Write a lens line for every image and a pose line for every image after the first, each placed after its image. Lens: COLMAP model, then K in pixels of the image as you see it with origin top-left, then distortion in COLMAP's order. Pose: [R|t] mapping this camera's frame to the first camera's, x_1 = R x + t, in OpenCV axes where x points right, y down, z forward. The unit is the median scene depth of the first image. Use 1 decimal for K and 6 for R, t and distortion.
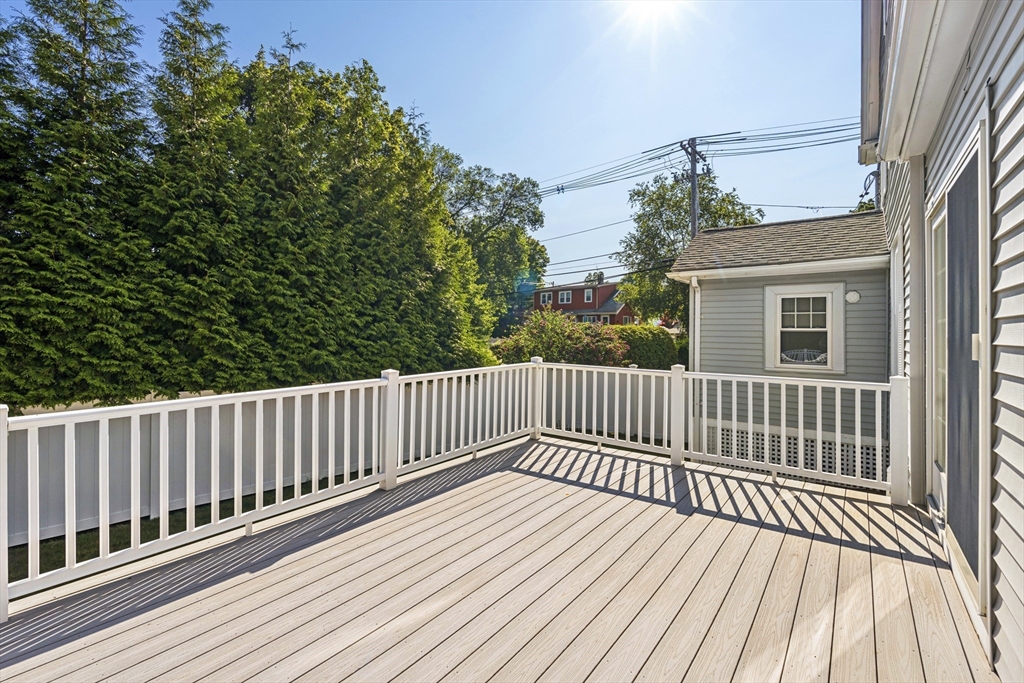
lens RADIAL K [[462.4, 0, 512.0], [0, 462.4, 341.5], [0, 0, 1]] dist [-0.000034, 0.000063]
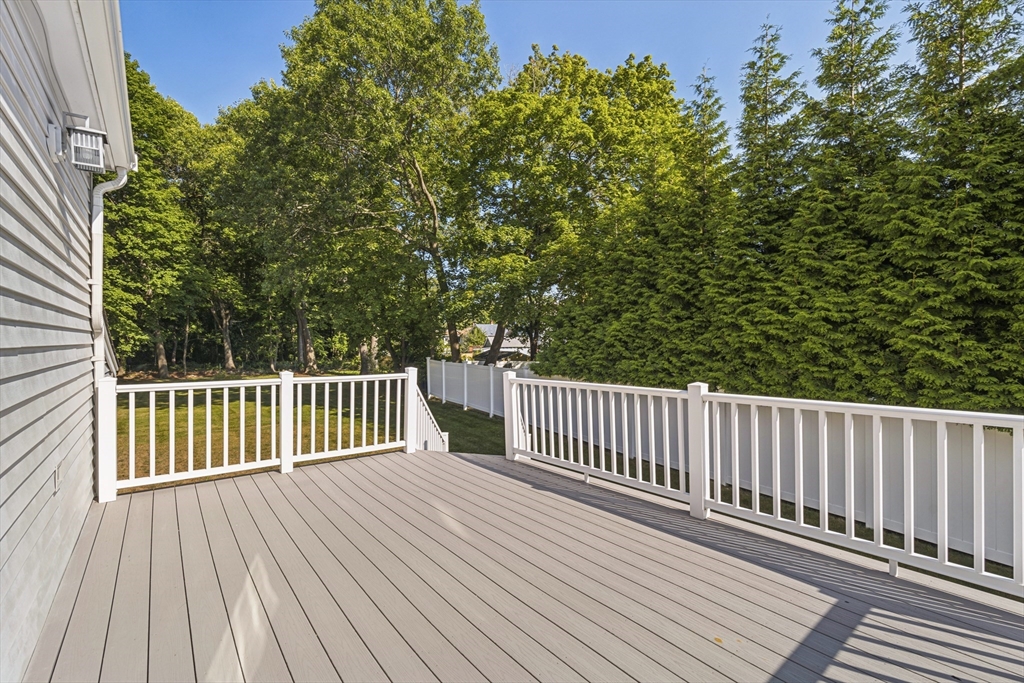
lens RADIAL K [[455.1, 0, 512.0], [0, 455.1, 341.5], [0, 0, 1]] dist [-0.000958, -0.000307]
pose [[-0.231191, 0.001288, -0.972908, 0.697484], [-0.027293, 0.999597, 0.007809, -0.017047], [0.972526, 0.028359, -0.231062, 0.880988]]
